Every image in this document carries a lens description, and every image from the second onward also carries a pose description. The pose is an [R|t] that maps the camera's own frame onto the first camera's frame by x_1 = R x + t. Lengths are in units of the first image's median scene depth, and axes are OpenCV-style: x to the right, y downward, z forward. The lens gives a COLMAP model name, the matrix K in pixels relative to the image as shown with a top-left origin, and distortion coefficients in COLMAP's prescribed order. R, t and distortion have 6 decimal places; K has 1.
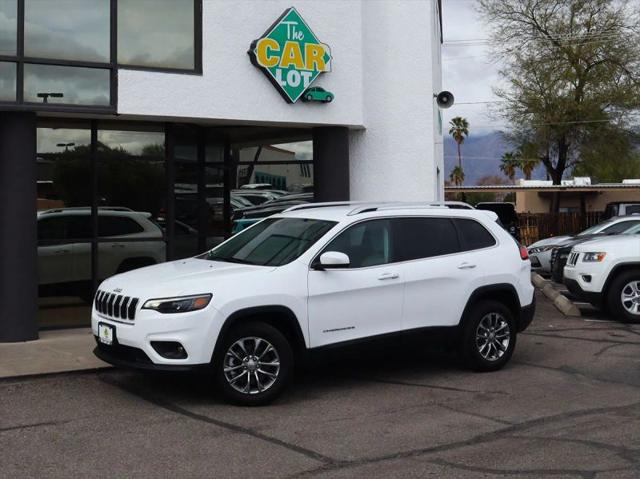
lens RADIAL K [[990.9, 0, 319.4], [0, 990.9, 238.2], [0, 0, 1]] dist [-0.133239, 0.000000]
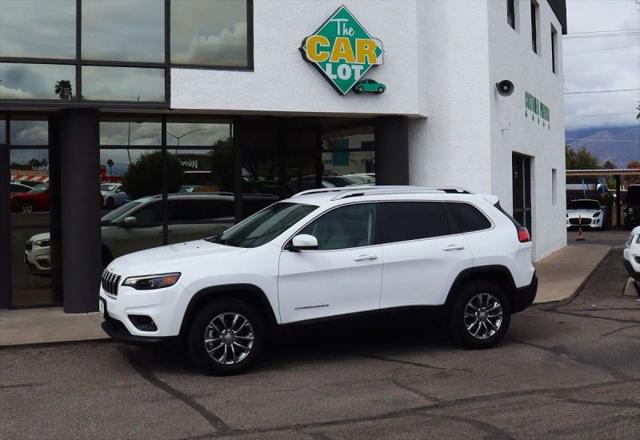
lens RADIAL K [[912.3, 0, 338.2], [0, 912.3, 239.9], [0, 0, 1]] dist [-0.113073, 0.000000]
pose [[0.984421, 0.004109, -0.175781, 0.192682], [0.000061, 0.999719, 0.023708, -0.003253], [0.175829, -0.023349, 0.984144, 0.028739]]
